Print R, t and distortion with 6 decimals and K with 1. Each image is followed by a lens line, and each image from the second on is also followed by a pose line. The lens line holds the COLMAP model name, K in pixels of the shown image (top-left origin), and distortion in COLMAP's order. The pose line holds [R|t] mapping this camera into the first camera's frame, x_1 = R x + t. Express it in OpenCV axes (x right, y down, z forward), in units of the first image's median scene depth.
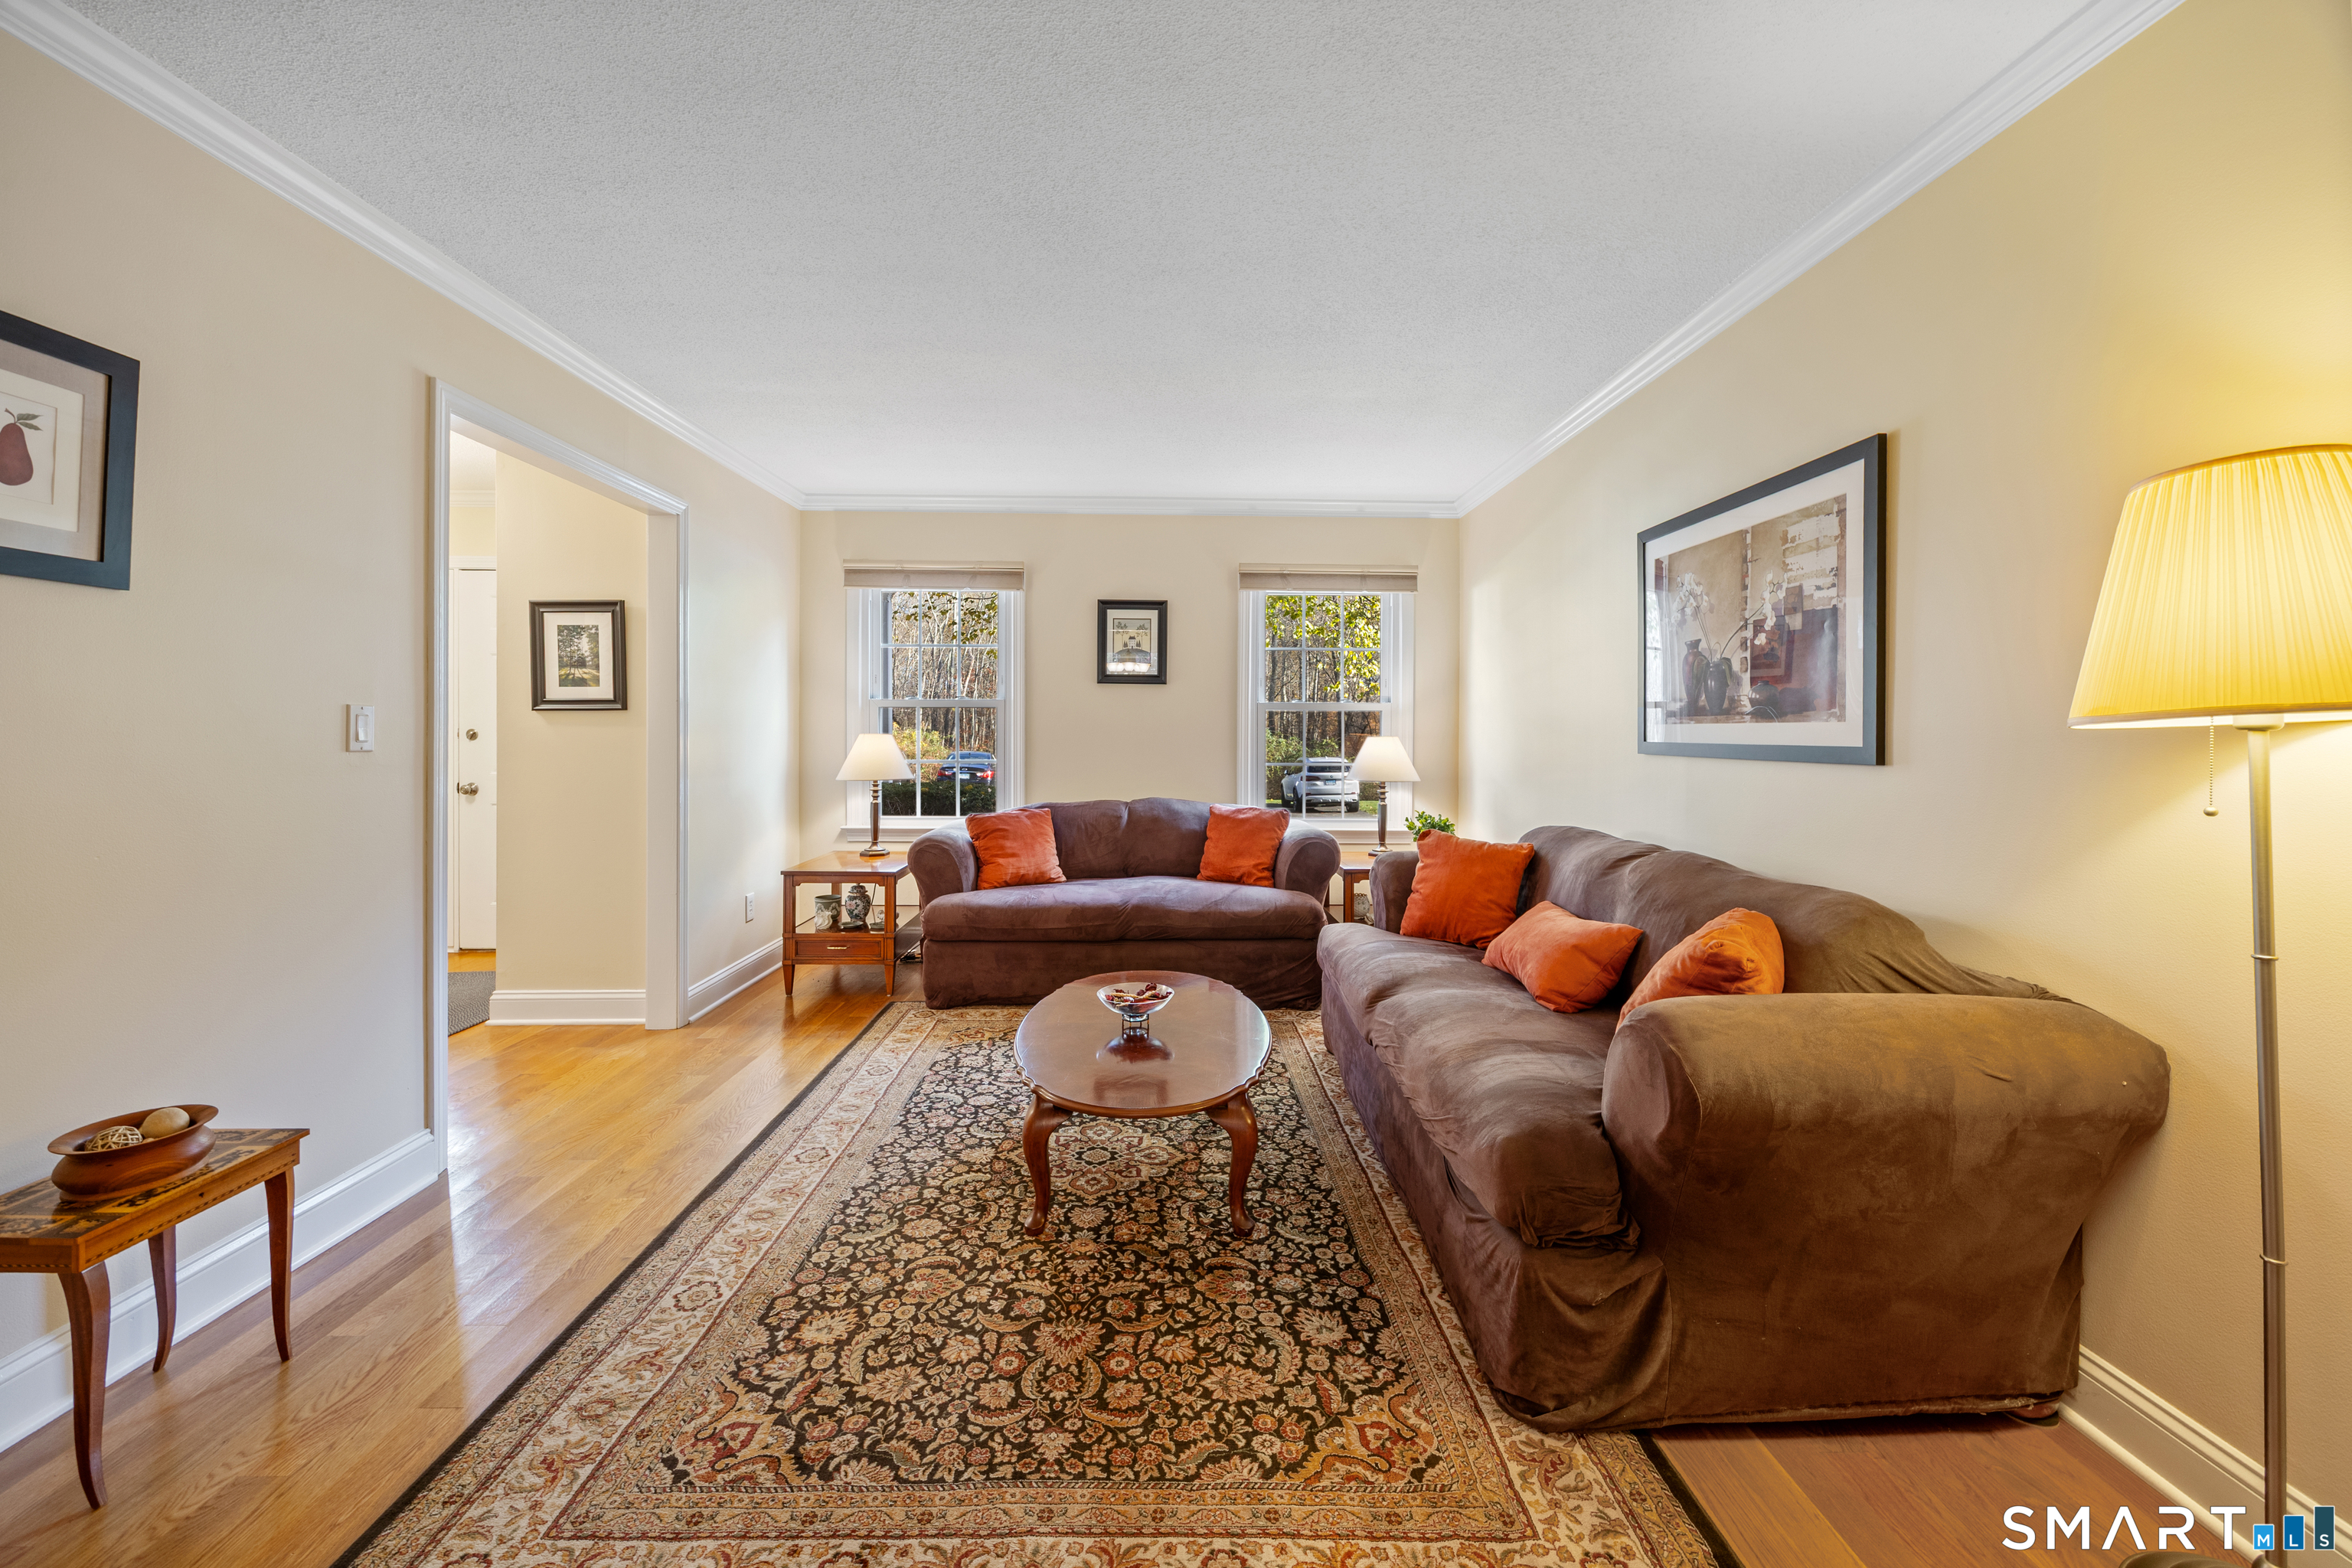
lens RADIAL K [[915.5, 0, 1180.8], [0, 915.5, 739.7], [0, 0, 1]] dist [-0.000826, 0.000014]
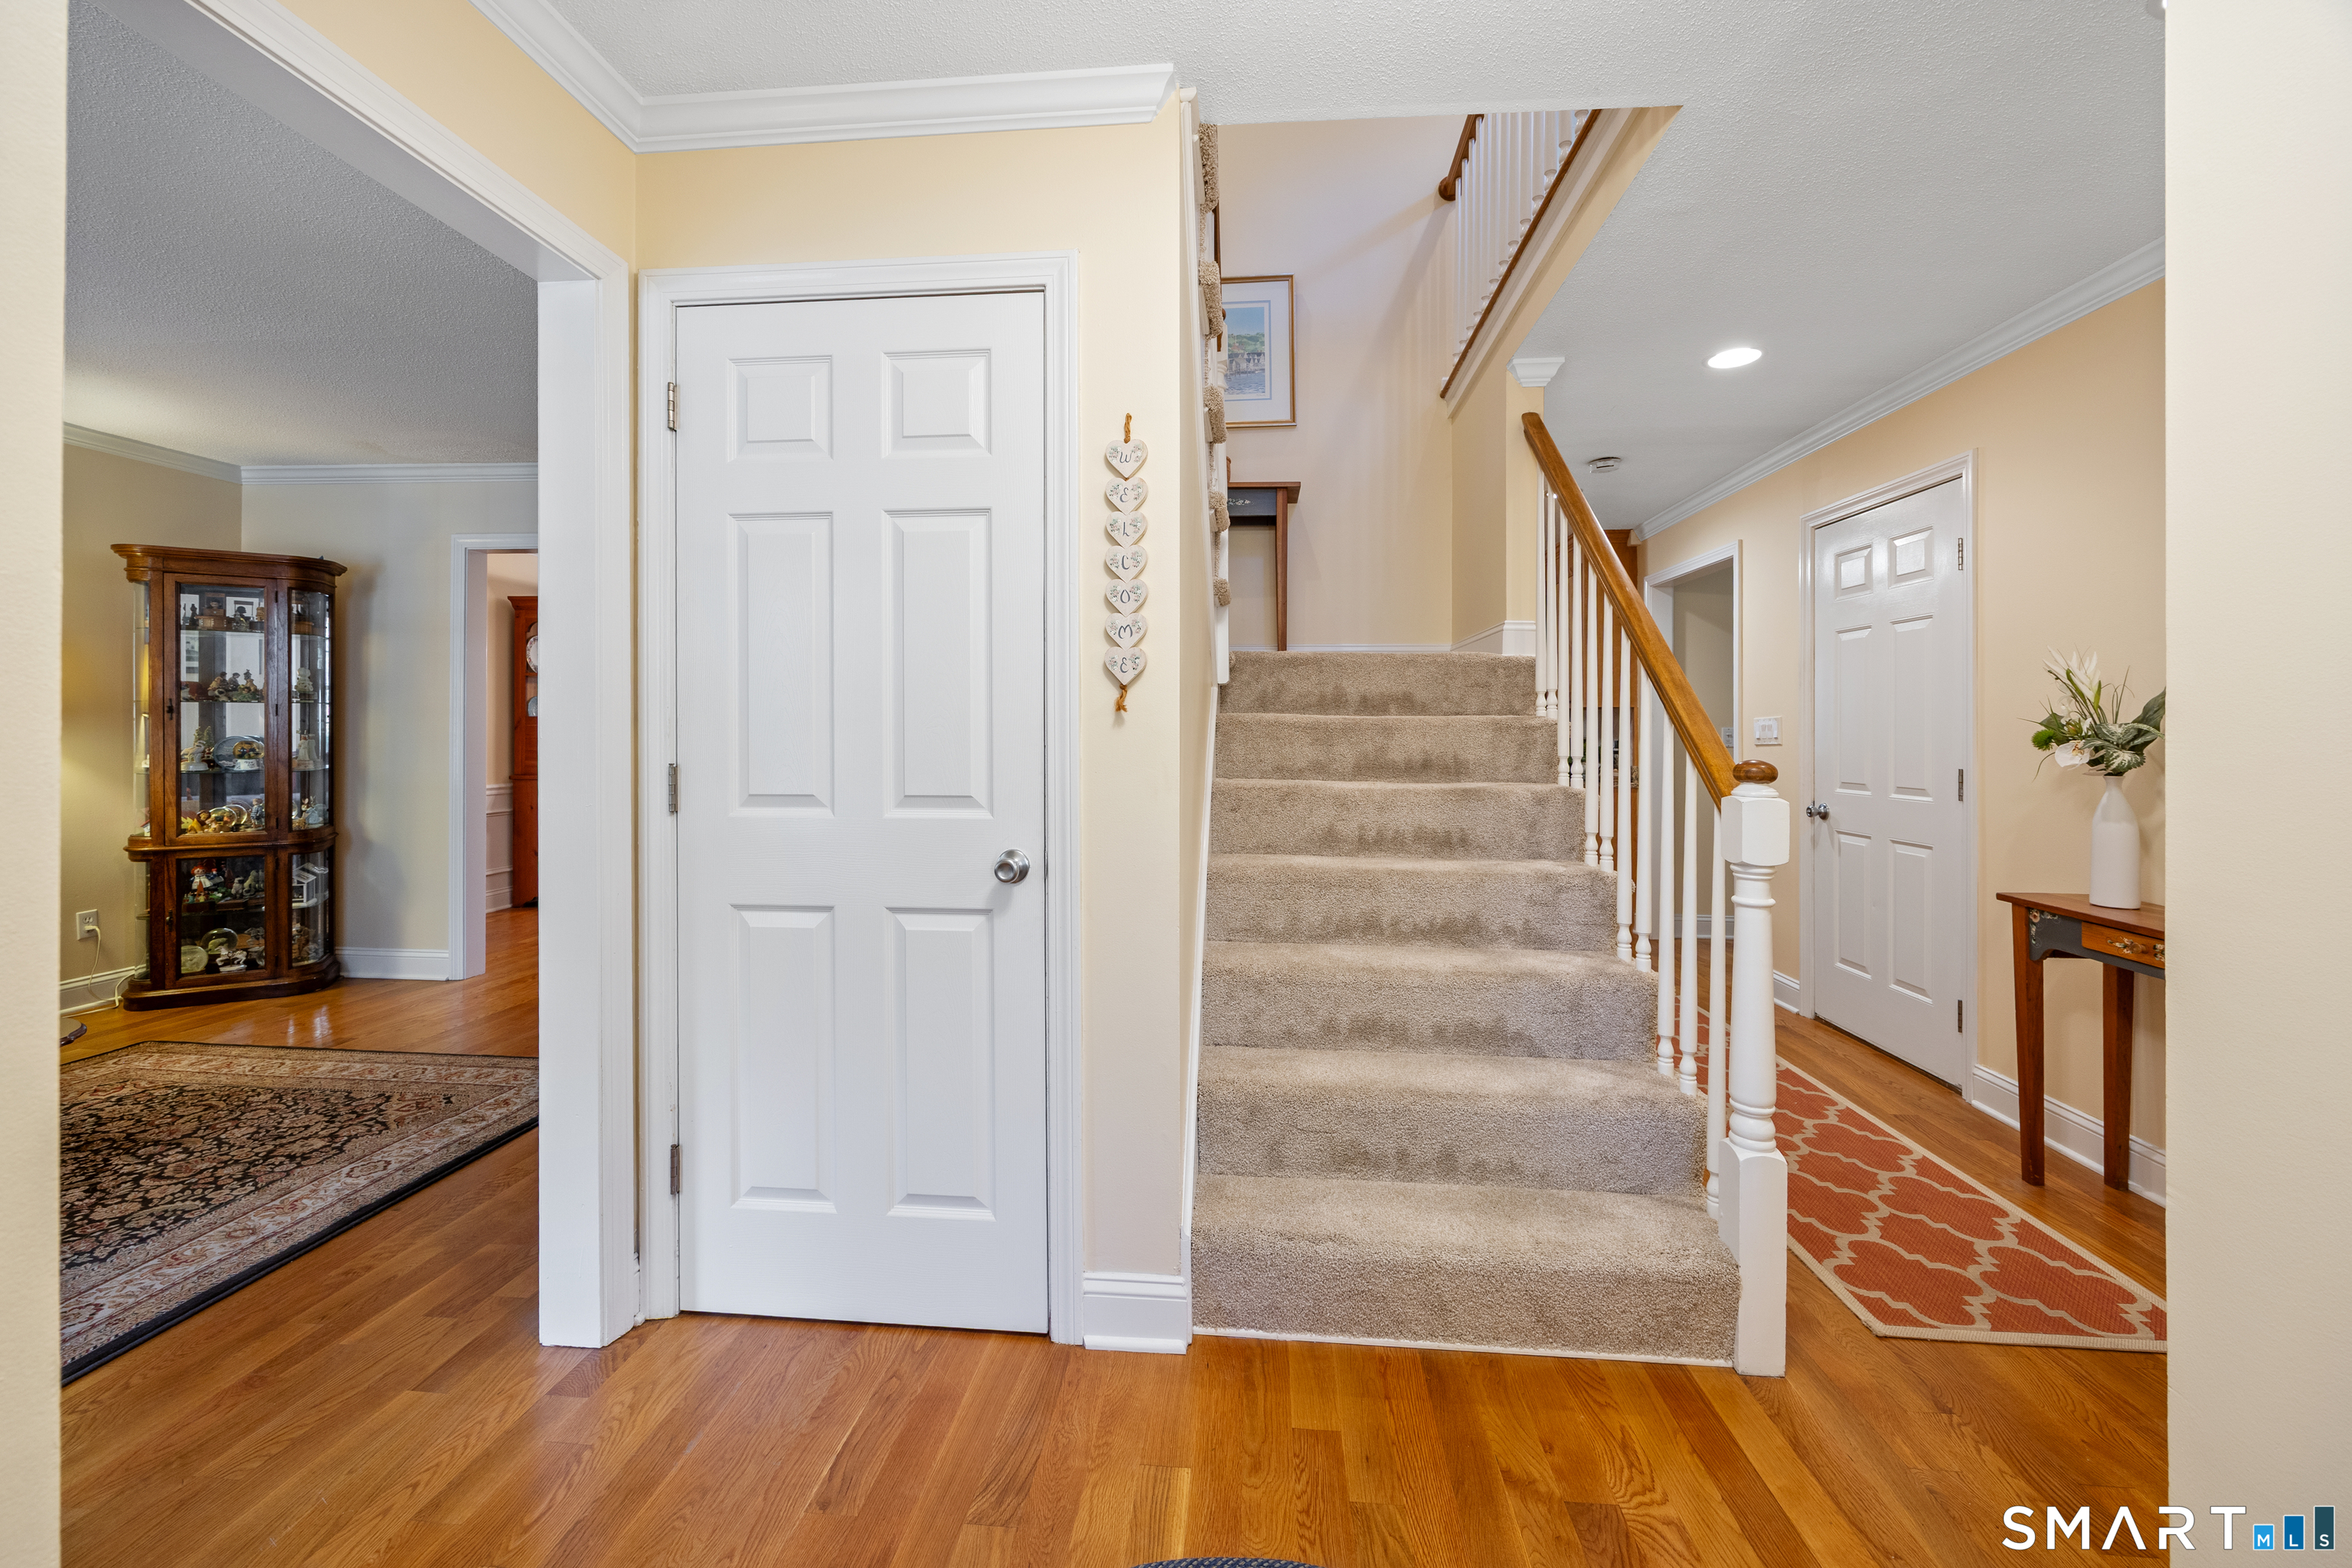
lens RADIAL K [[928.5, 0, 1176.4], [0, 928.5, 729.4], [0, 0, 1]] dist [-0.000446, -0.000652]
pose [[-0.994371, -0.009013, 0.105567, -1.413817], [-0.007867, 0.999906, 0.011264, -0.022447], [-0.105659, 0.010370, -0.994348, 1.717063]]
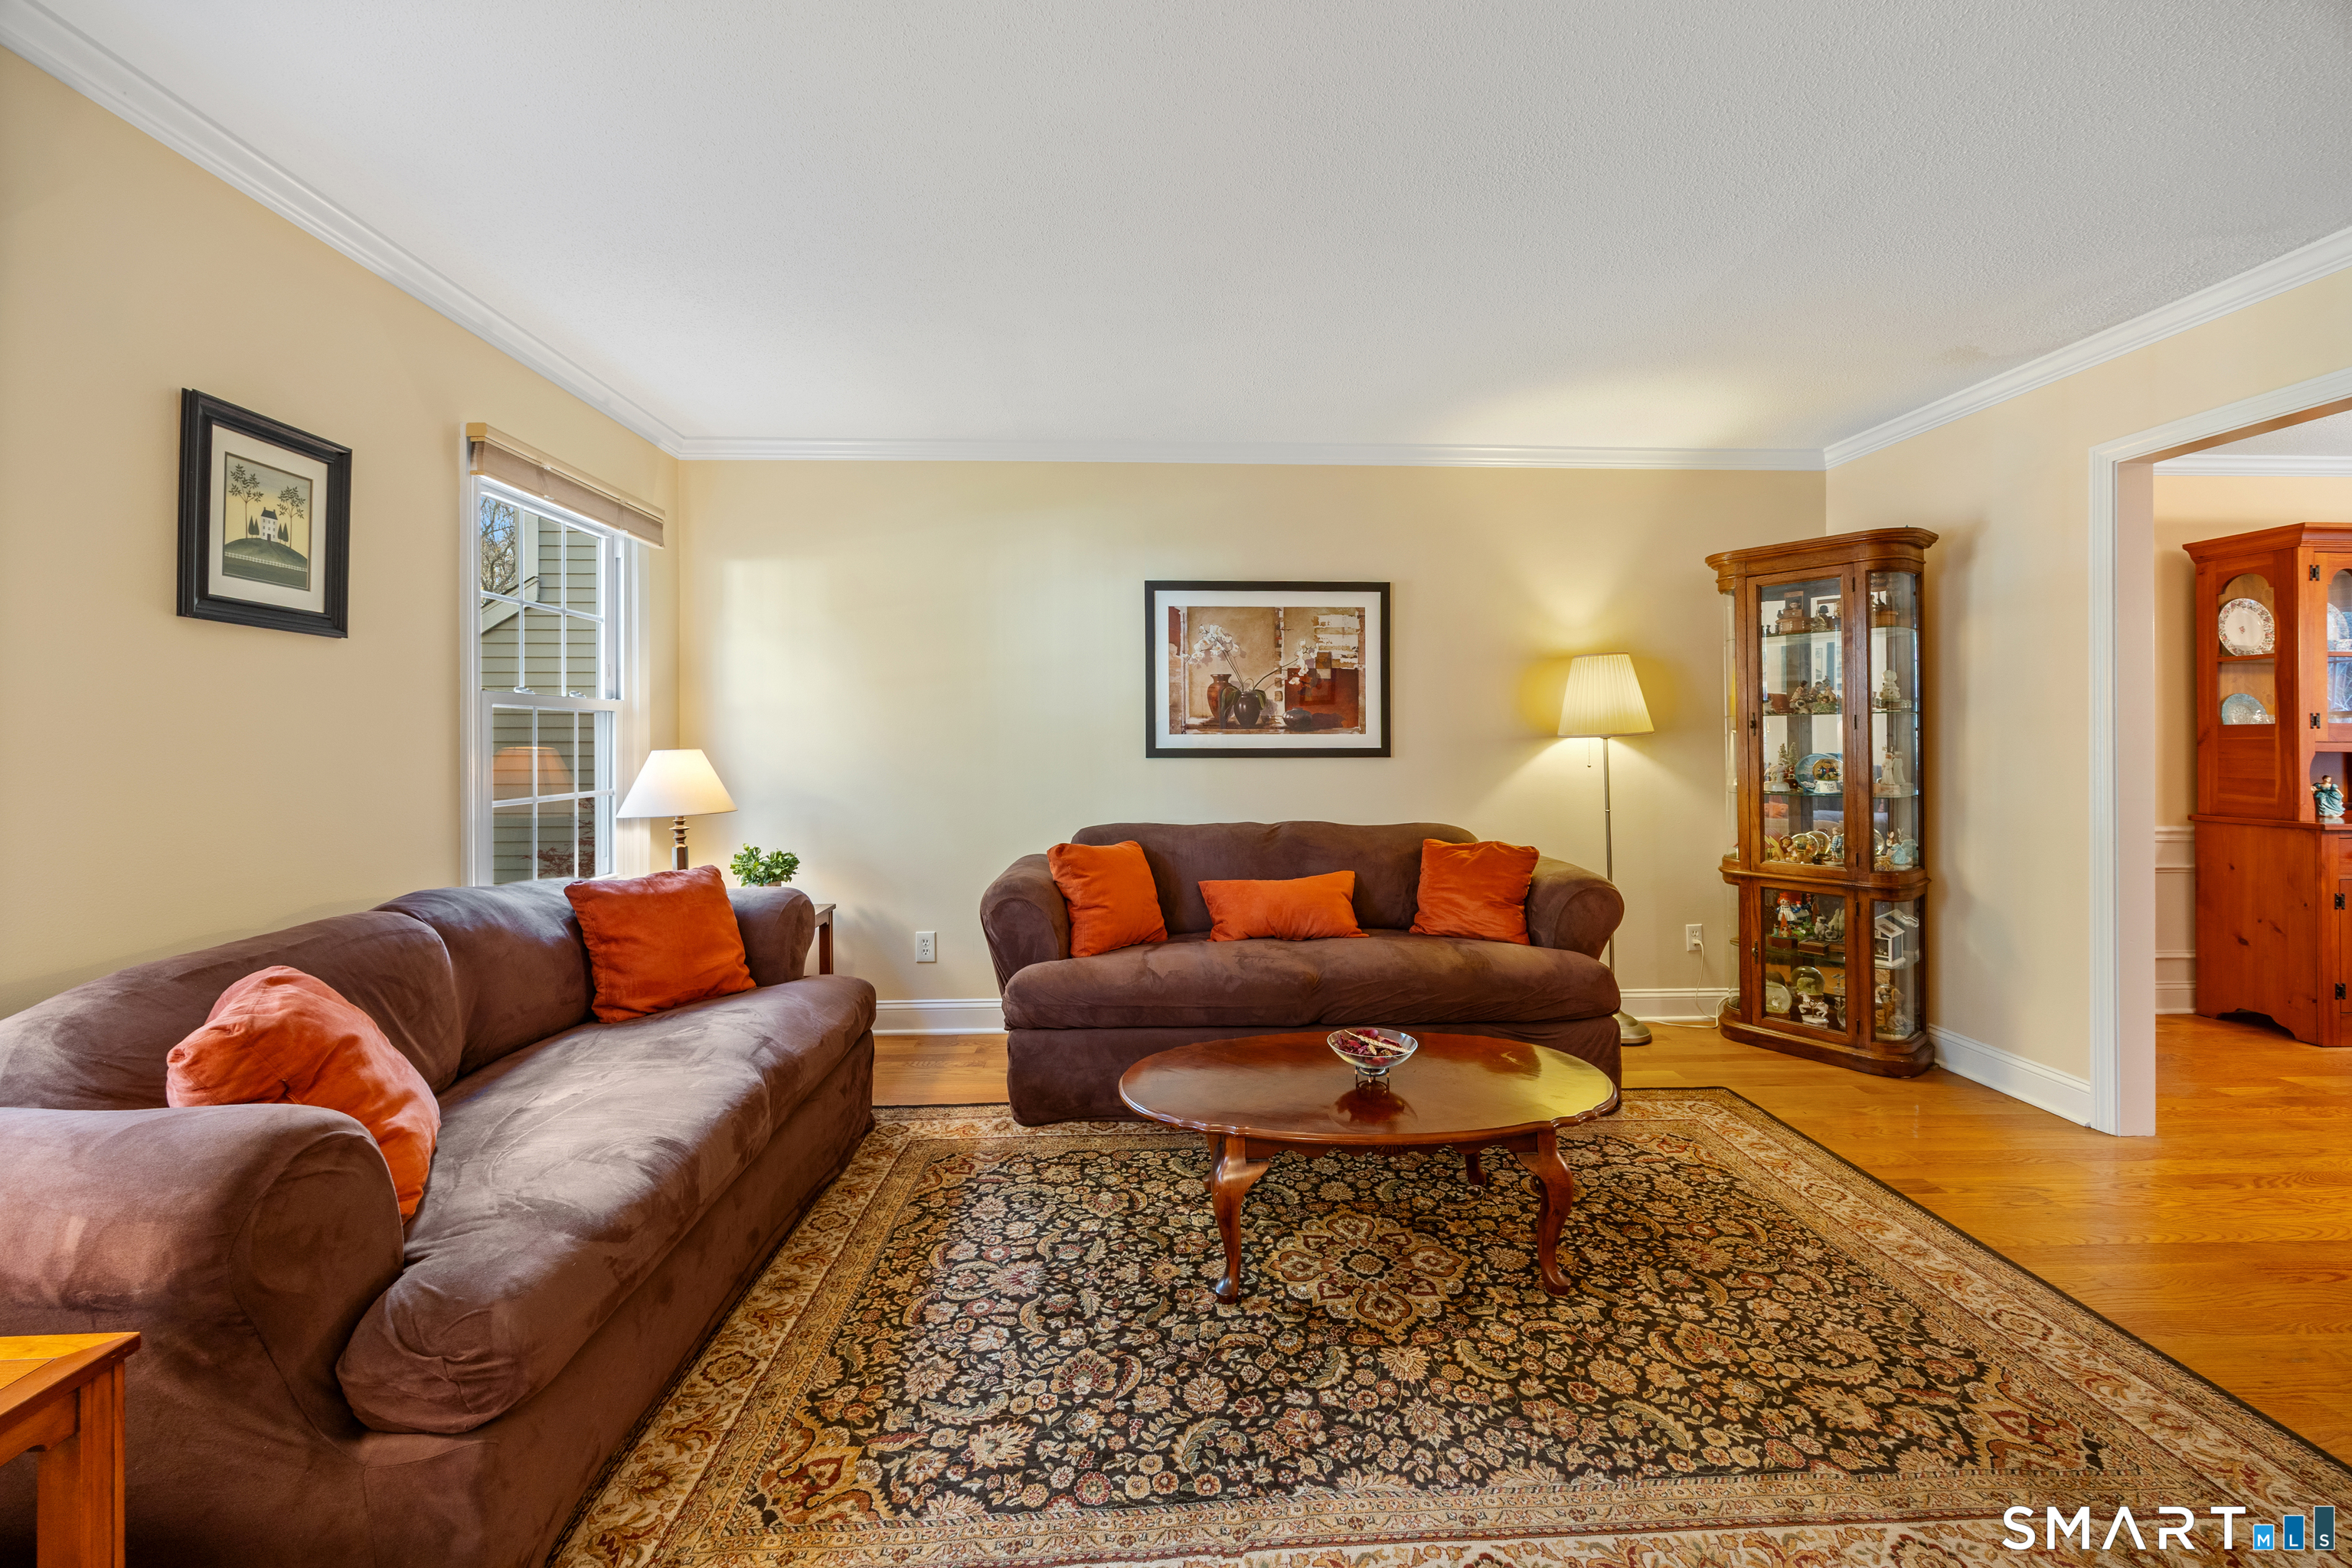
lens RADIAL K [[915.5, 0, 1180.8], [0, 915.5, 739.7], [0, 0, 1]] dist [-0.000826, 0.000014]
pose [[-0.020222, -0.002843, 0.999791, -0.954592], [0.012366, 0.999919, 0.003093, -0.016061], [-0.999719, 0.012426, -0.020185, 1.247334]]
